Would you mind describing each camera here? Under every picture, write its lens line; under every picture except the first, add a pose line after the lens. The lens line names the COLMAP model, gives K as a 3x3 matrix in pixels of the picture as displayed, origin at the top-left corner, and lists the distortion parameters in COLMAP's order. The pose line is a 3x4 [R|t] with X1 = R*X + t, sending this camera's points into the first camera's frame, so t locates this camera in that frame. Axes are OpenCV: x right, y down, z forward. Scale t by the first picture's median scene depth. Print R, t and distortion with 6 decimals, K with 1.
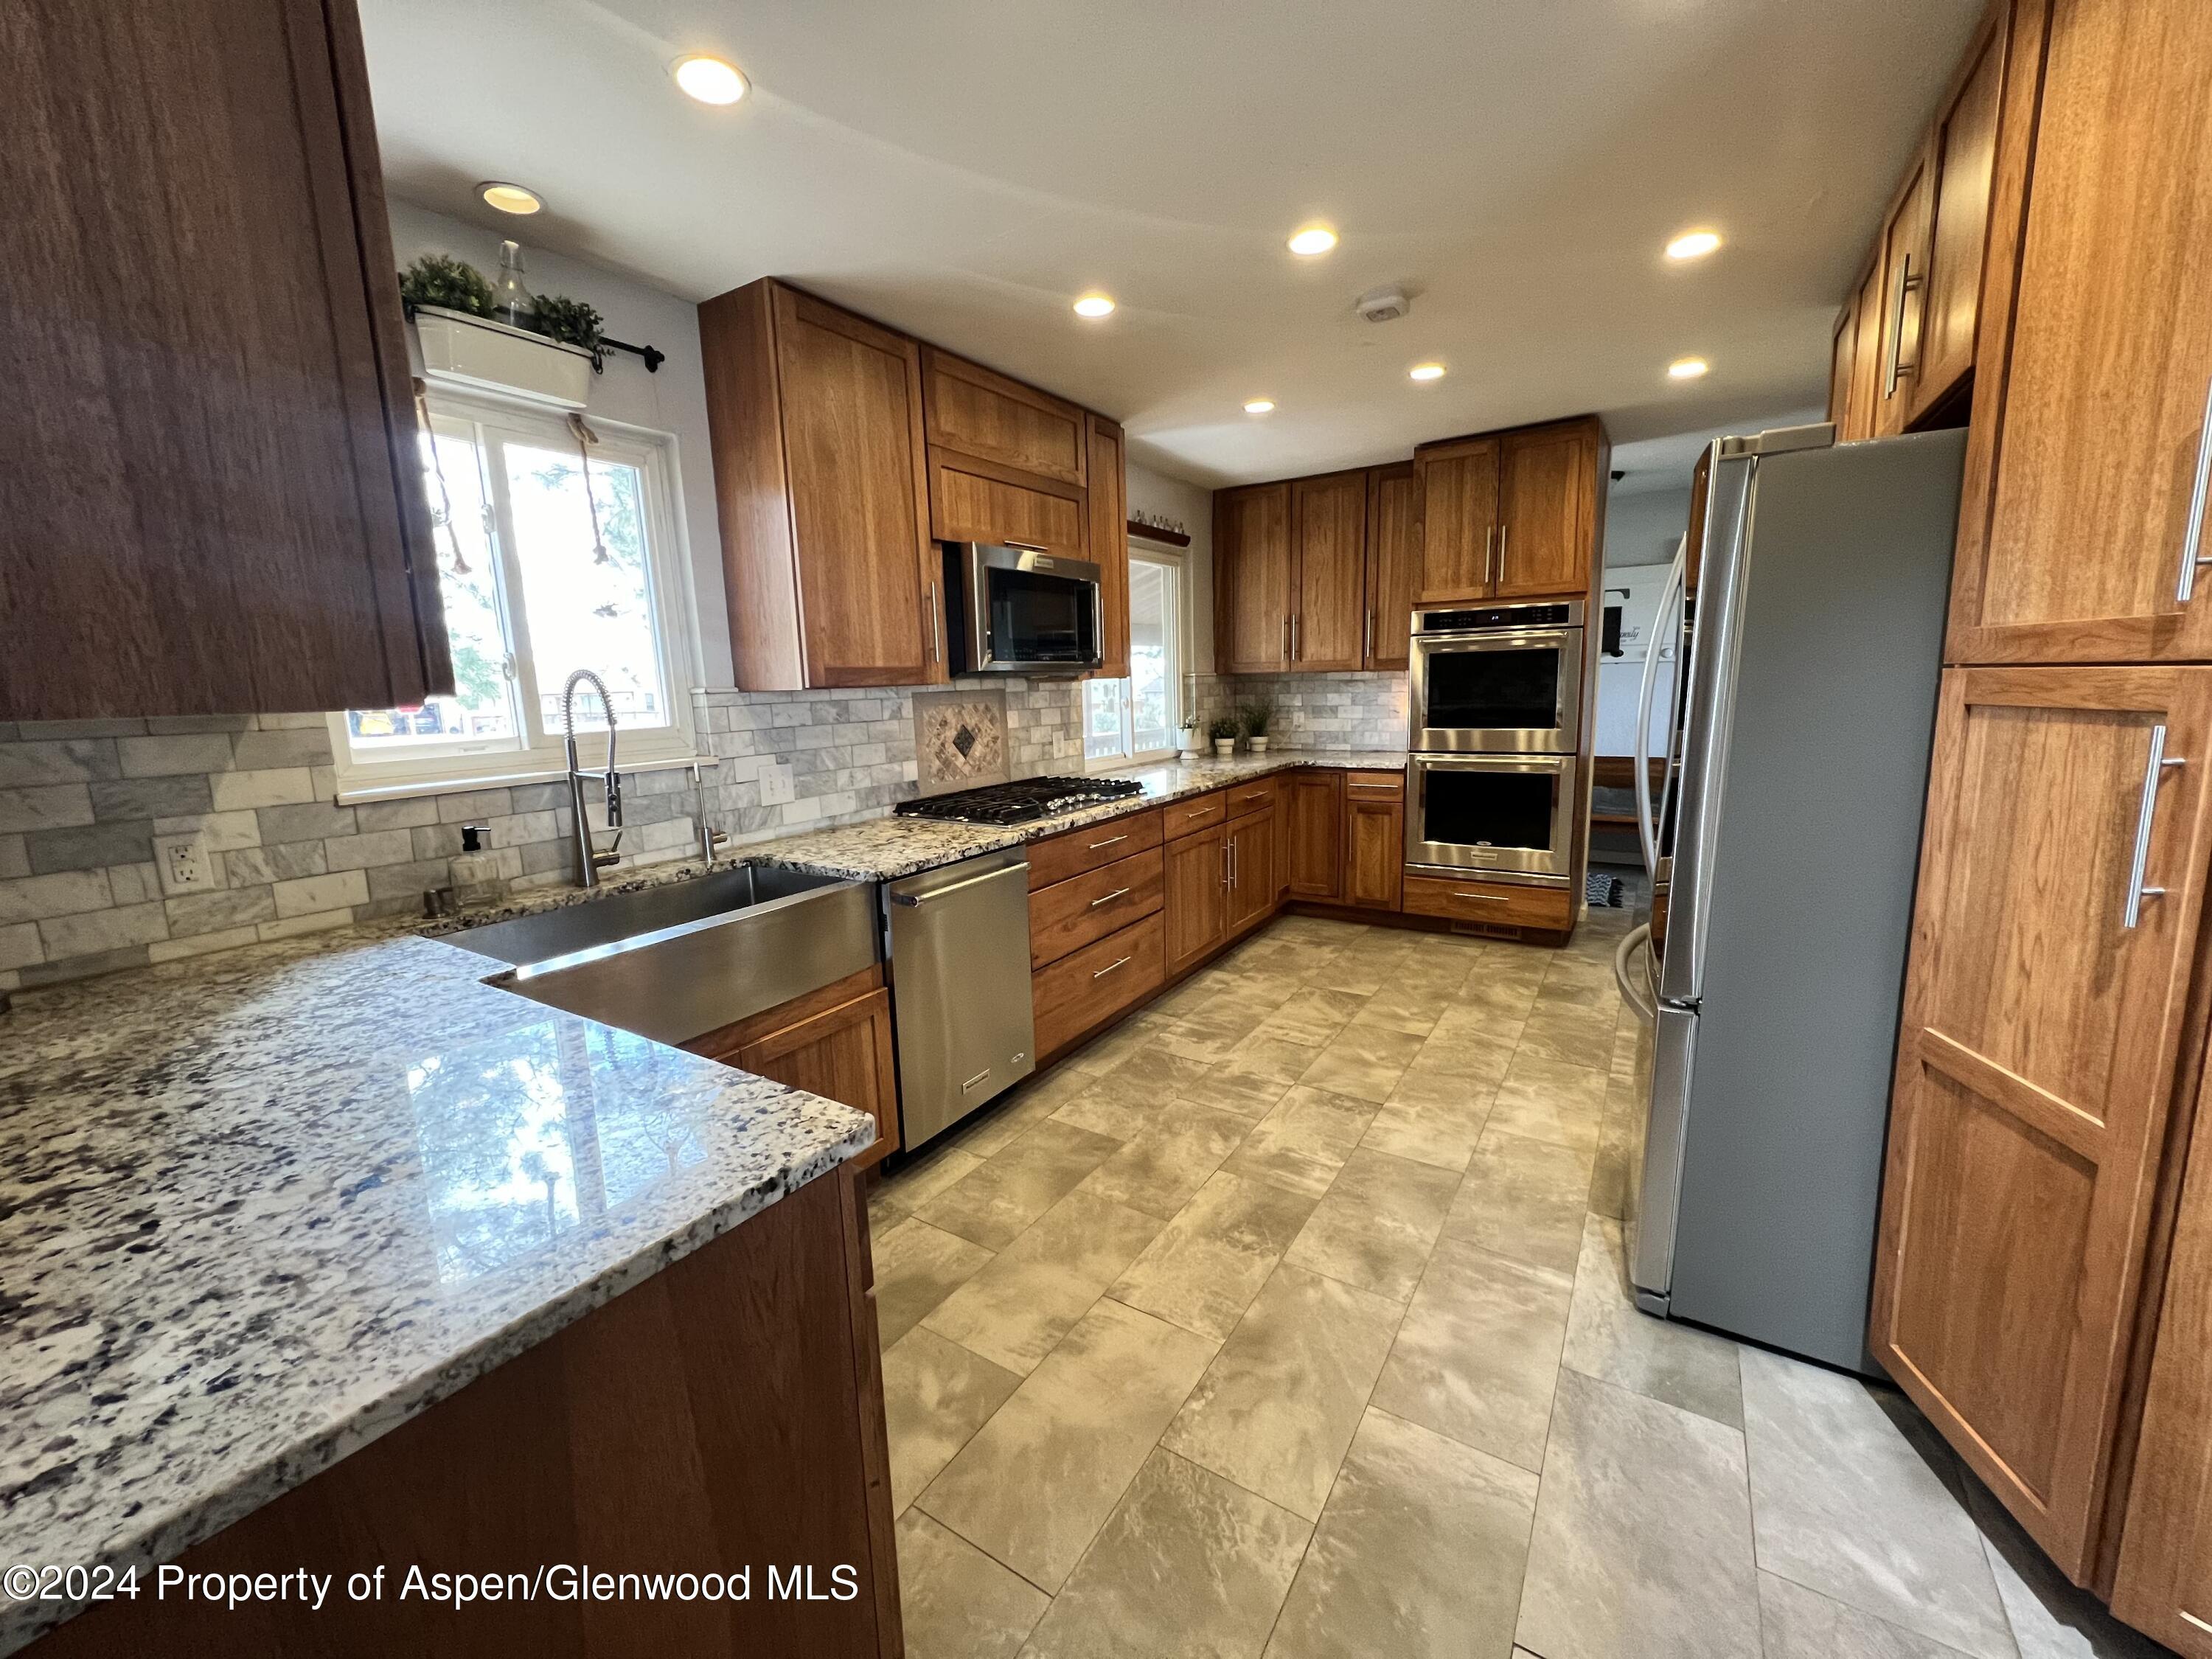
lens RADIAL K [[882.2, 0, 1106.0], [0, 882.2, 829.5], [0, 0, 1]] dist [-0.001989, 0.000246]
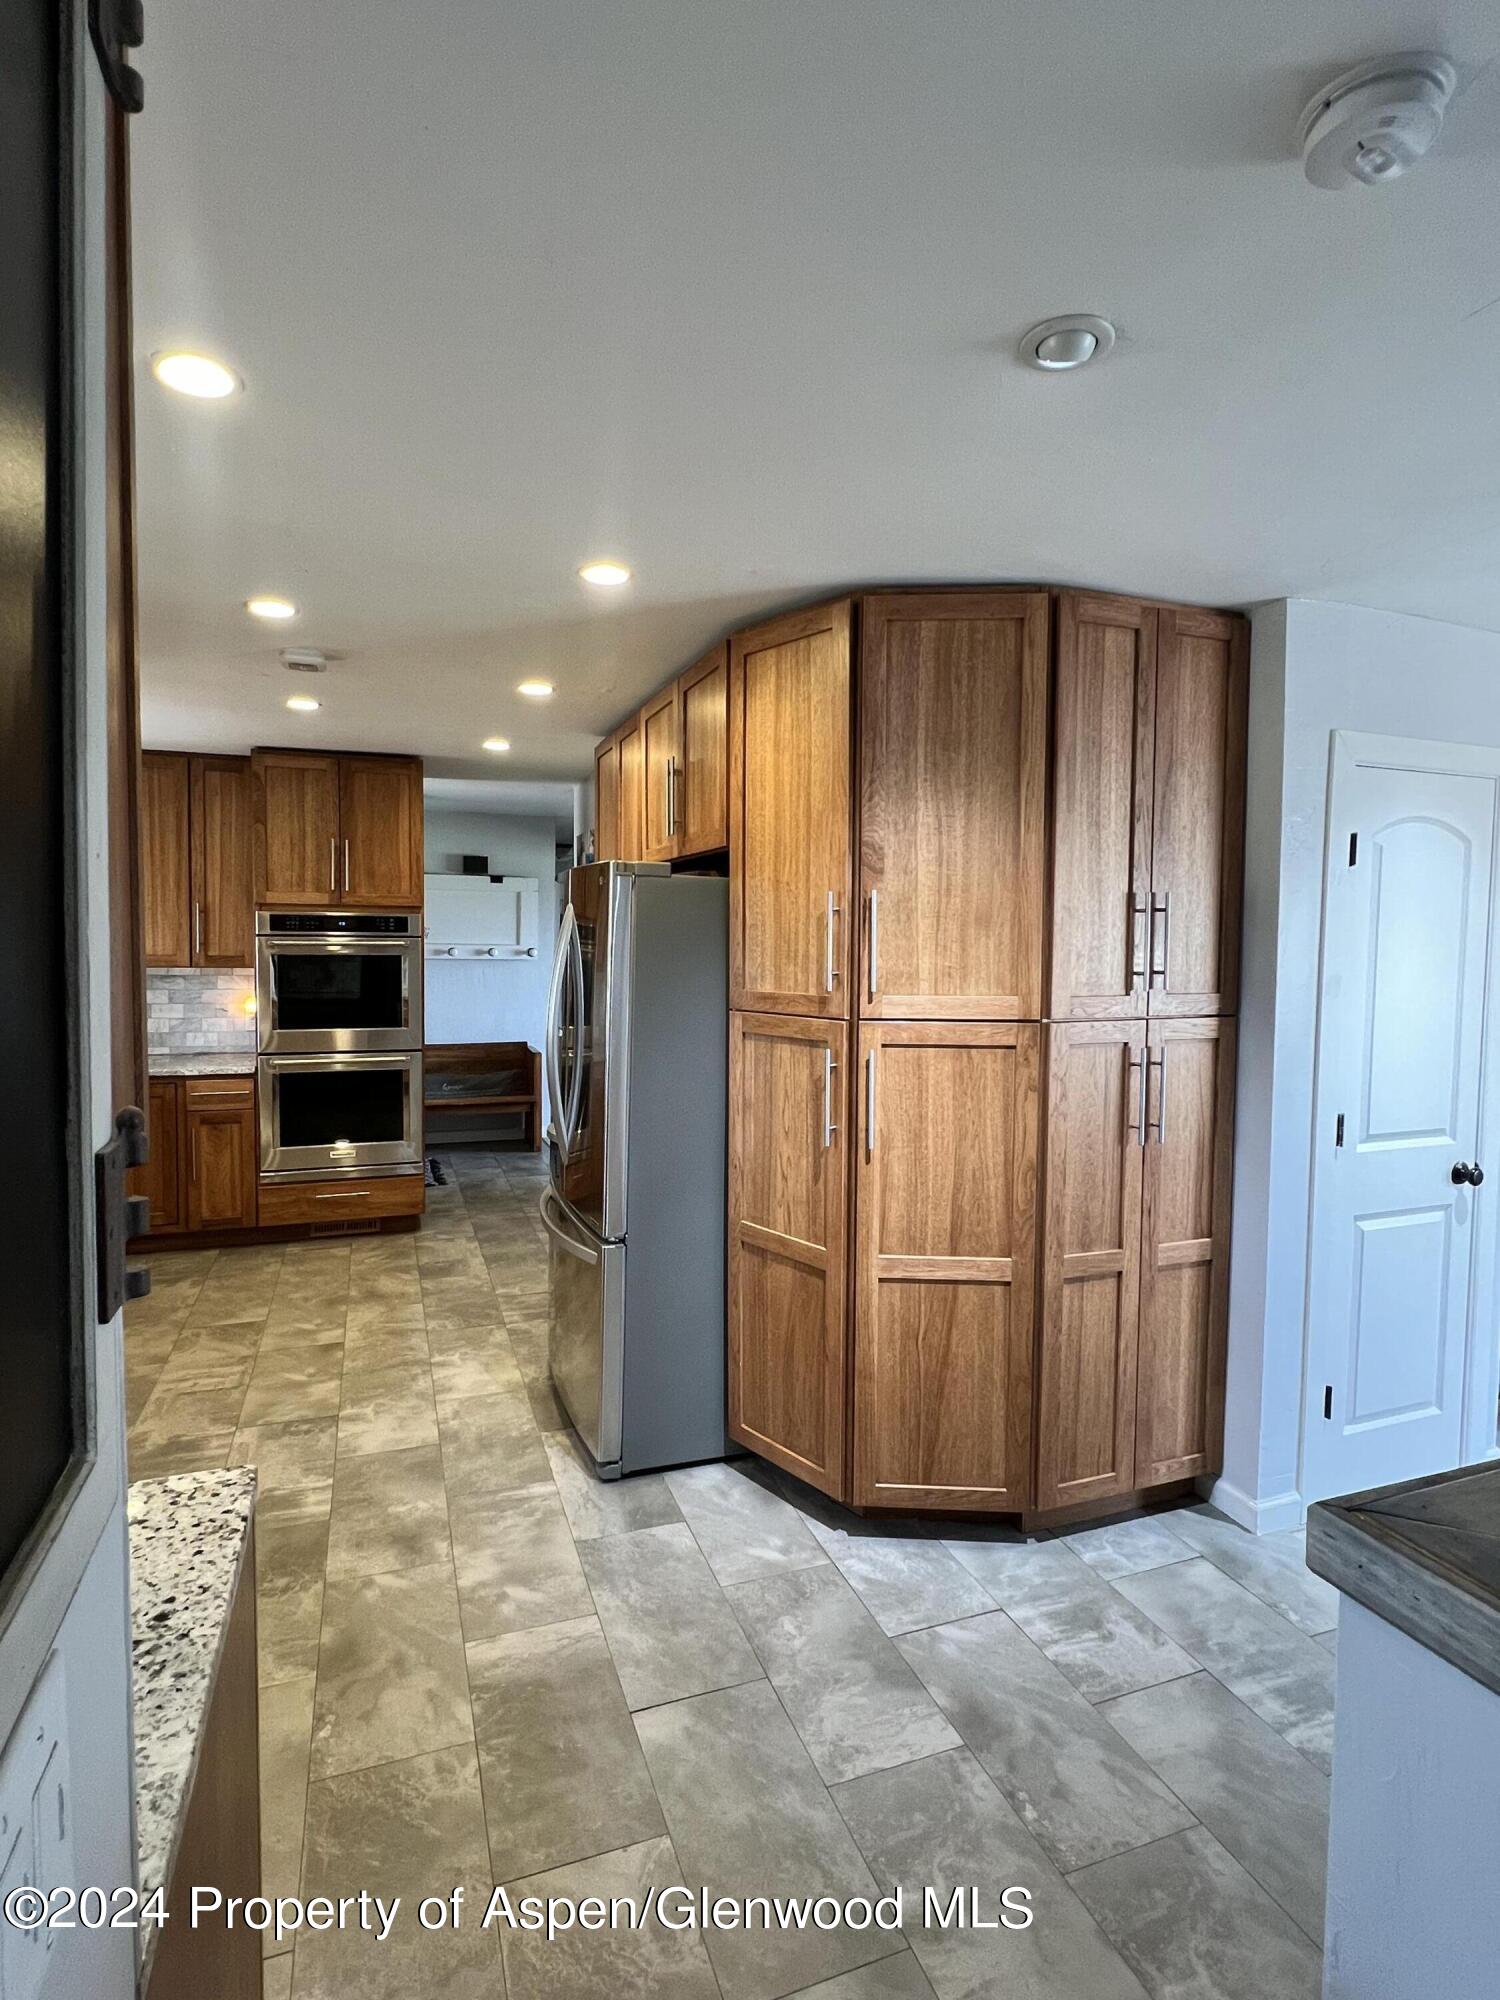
lens RADIAL K [[976.5, 0, 750.0], [0, 976.5, 1000.0], [0, 0, 1]] dist [0.001194, 0.000596]
pose [[0.605280, -0.008969, 0.795962, -0.399366], [0.102680, 0.992462, -0.066898, -0.050146], [-0.789363, 0.122221, 0.601638, -0.140423]]
